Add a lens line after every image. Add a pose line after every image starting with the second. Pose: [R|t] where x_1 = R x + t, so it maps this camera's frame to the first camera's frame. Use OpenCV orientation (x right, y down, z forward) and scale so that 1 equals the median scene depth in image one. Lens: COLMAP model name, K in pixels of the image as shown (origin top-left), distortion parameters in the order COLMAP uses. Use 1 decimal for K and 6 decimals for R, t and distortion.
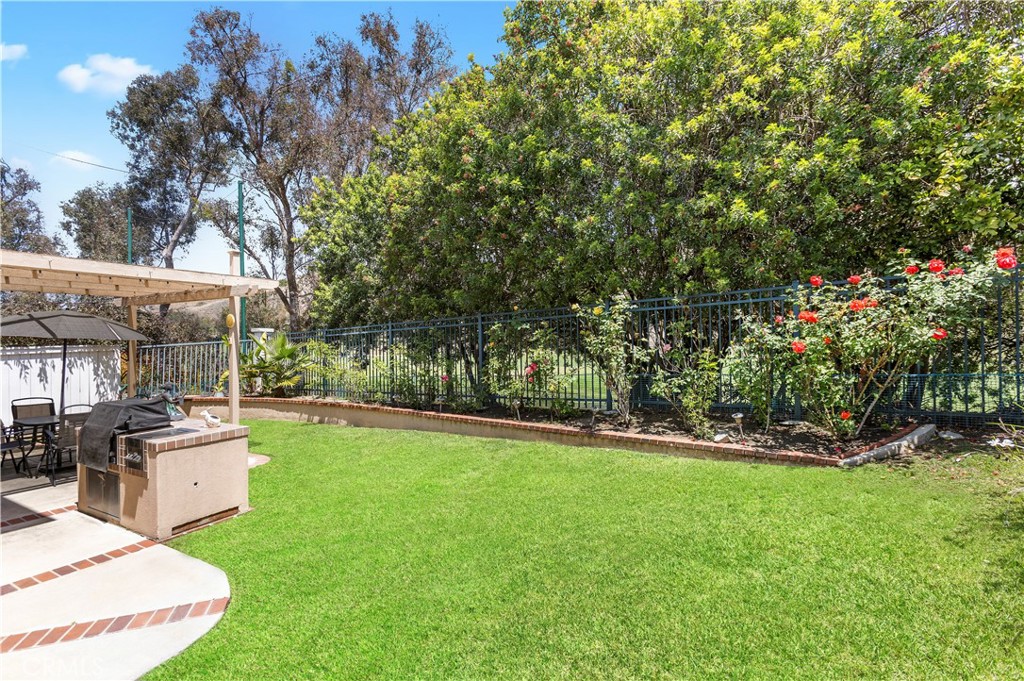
lens RADIAL K [[467.7, 0, 515.7], [0, 467.7, 337.3], [0, 0, 1]] dist [-0.001789, 0.000021]
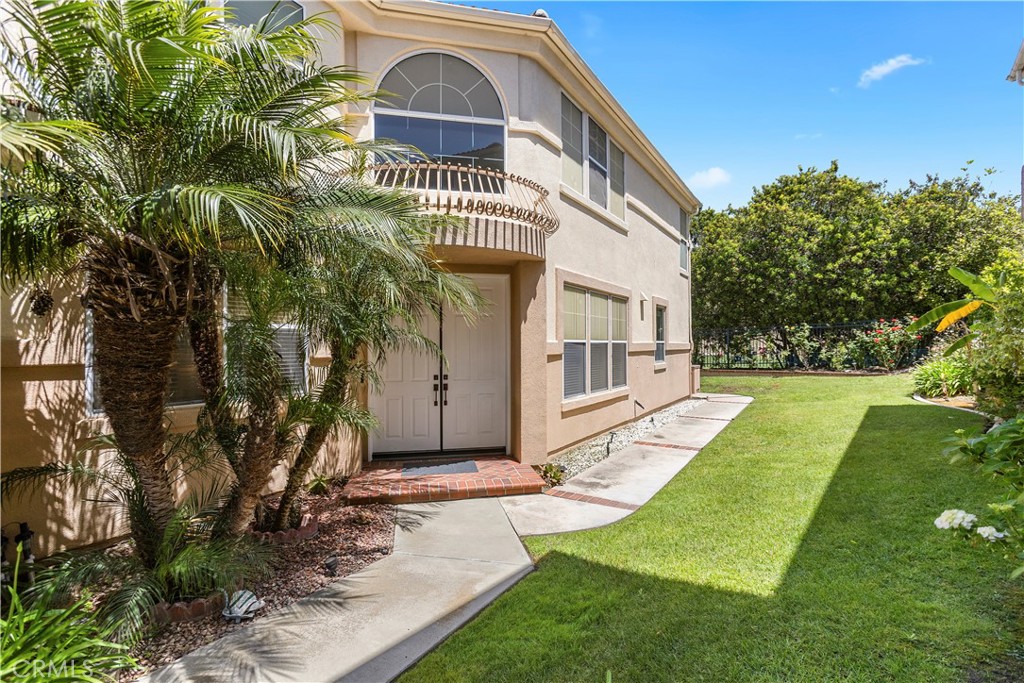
lens RADIAL K [[467.7, 0, 508.0], [0, 467.7, 343.1], [0, 0, 1]] dist [-0.001789, 0.000021]
pose [[0.996182, 0.007005, -0.087017, -1.468938], [-0.007155, 0.999973, -0.001406, 0.051176], [0.087005, 0.002023, 0.996206, -2.174551]]
